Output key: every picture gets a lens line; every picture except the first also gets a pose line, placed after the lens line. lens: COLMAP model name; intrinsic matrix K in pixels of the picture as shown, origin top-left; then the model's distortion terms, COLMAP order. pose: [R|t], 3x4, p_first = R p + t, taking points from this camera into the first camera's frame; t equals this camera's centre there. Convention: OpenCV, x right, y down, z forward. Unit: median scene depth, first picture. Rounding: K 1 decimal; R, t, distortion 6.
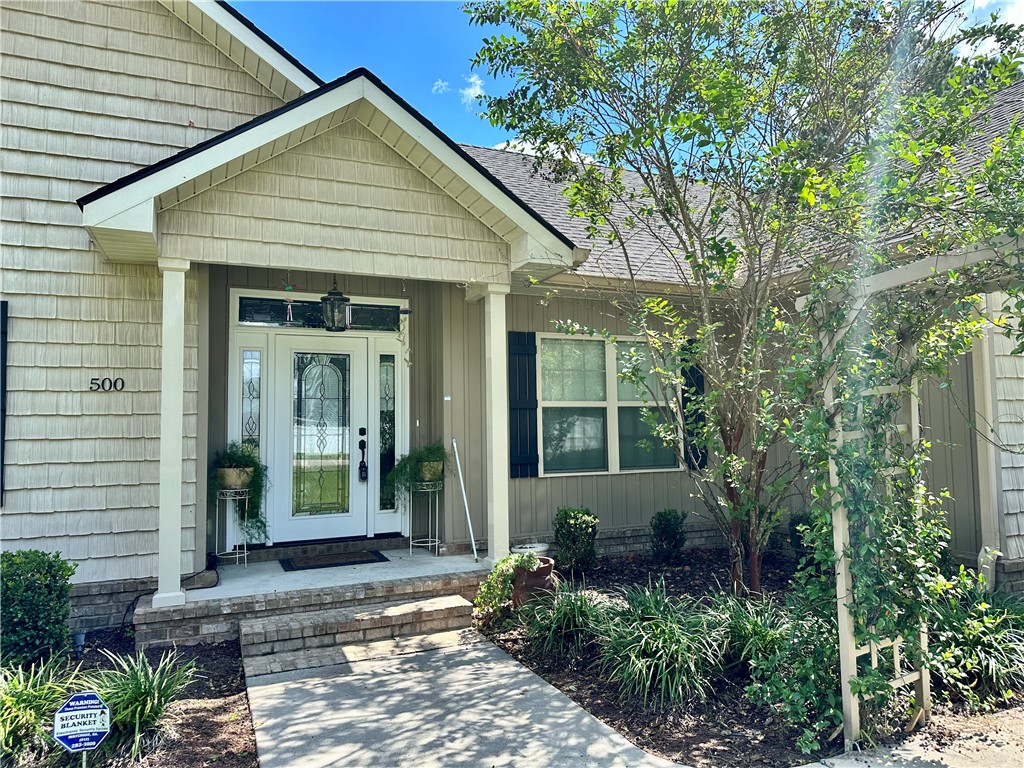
lens RADIAL K [[715.9, 0, 519.7], [0, 715.9, 383.4], [0, 0, 1]] dist [0.060413, -0.070151]
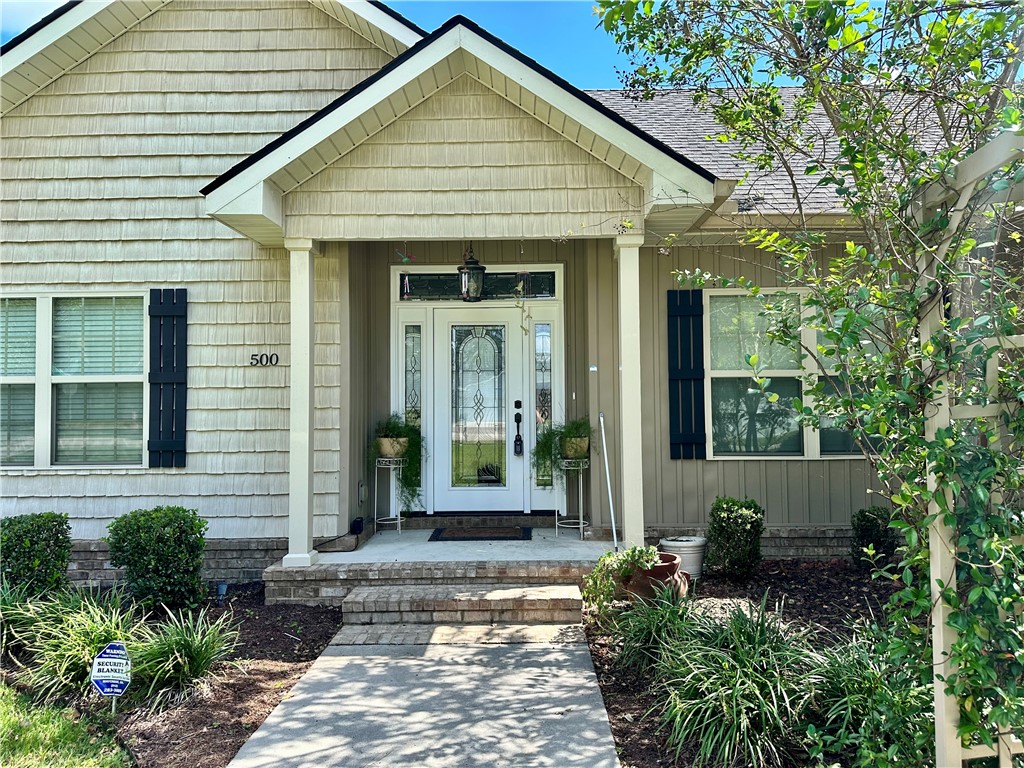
lens RADIAL K [[715.9, 0, 509.7], [0, 715.9, 377.2], [0, 0, 1]] dist [0.060413, -0.070151]
pose [[0.908592, -0.010056, -0.417565, 0.233257], [0.021521, 0.999509, 0.022756, 0.011779], [0.417131, -0.029662, 0.908362, 0.166411]]
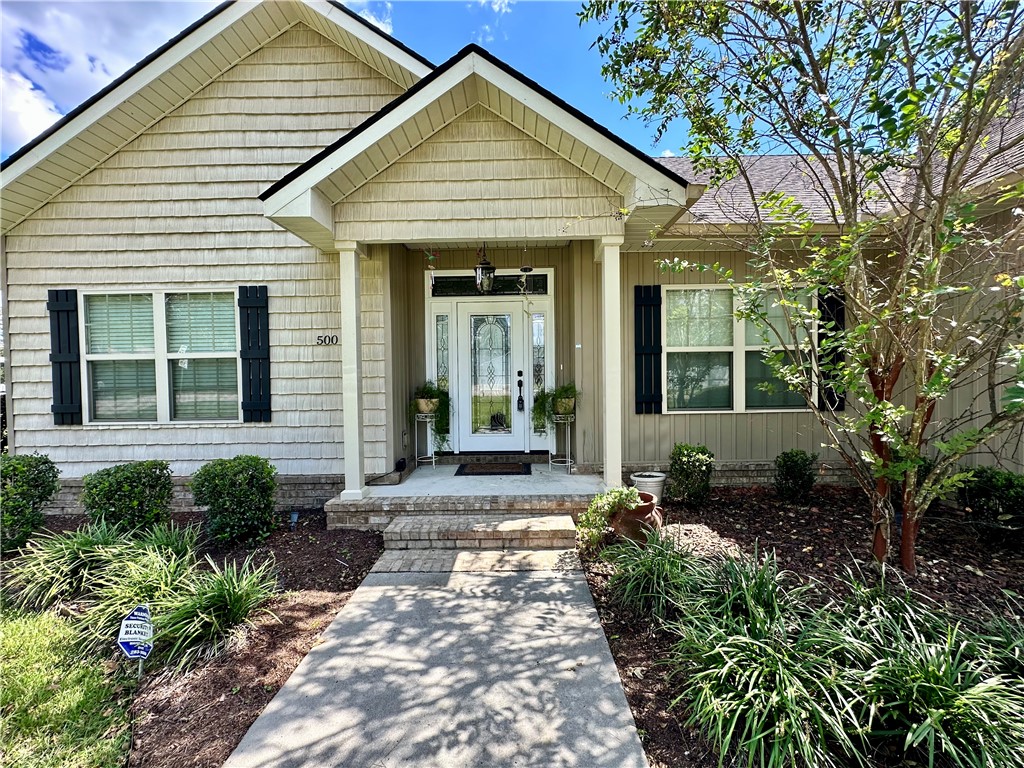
lens RADIAL K [[408.9, 0, 511.8], [0, 408.9, 384.3], [0, 0, 1]] dist [-0.002731, 0.000946]
pose [[0.911178, 0.012385, -0.411826, 0.103042], [0.026244, 0.995774, 0.088011, 0.028273], [0.411176, -0.091001, 0.907002, 0.420393]]
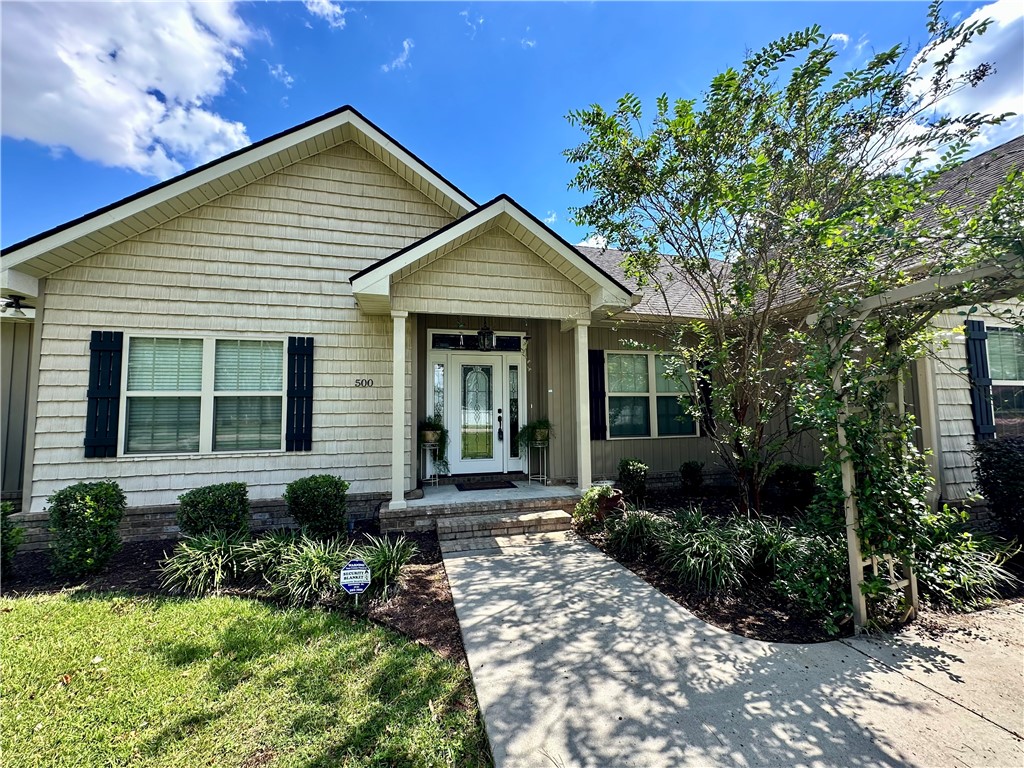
lens RADIAL K [[408.9, 0, 511.2], [0, 408.9, 385.8], [0, 0, 1]] dist [-0.002731, 0.000946]
pose [[0.986852, -0.006956, -0.161477, -0.050289], [0.006513, 0.999973, -0.003271, 0.014909], [0.161495, 0.002176, 0.986871, 0.065465]]
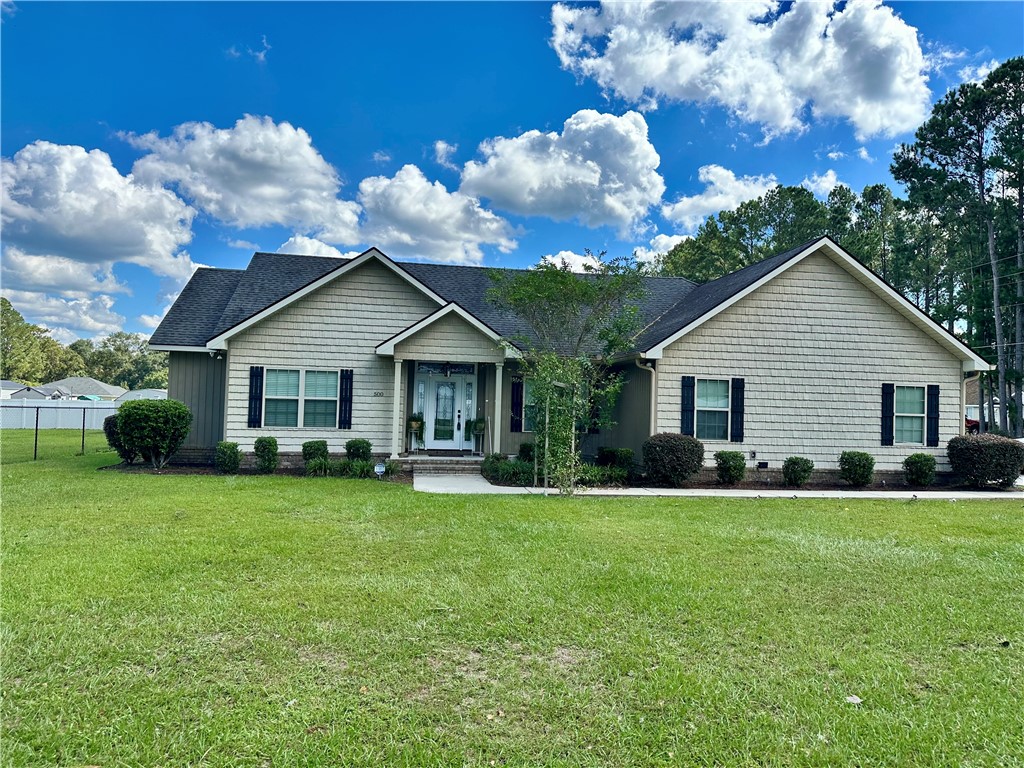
lens RADIAL K [[715.9, 0, 535.9], [0, 715.9, 385.8], [0, 0, 1]] dist [0.060413, -0.070151]
pose [[0.971930, 0.036397, -0.232438, 0.923808], [-0.028953, 0.998955, 0.035358, -0.180106], [0.233482, -0.027636, 0.971968, -2.092864]]
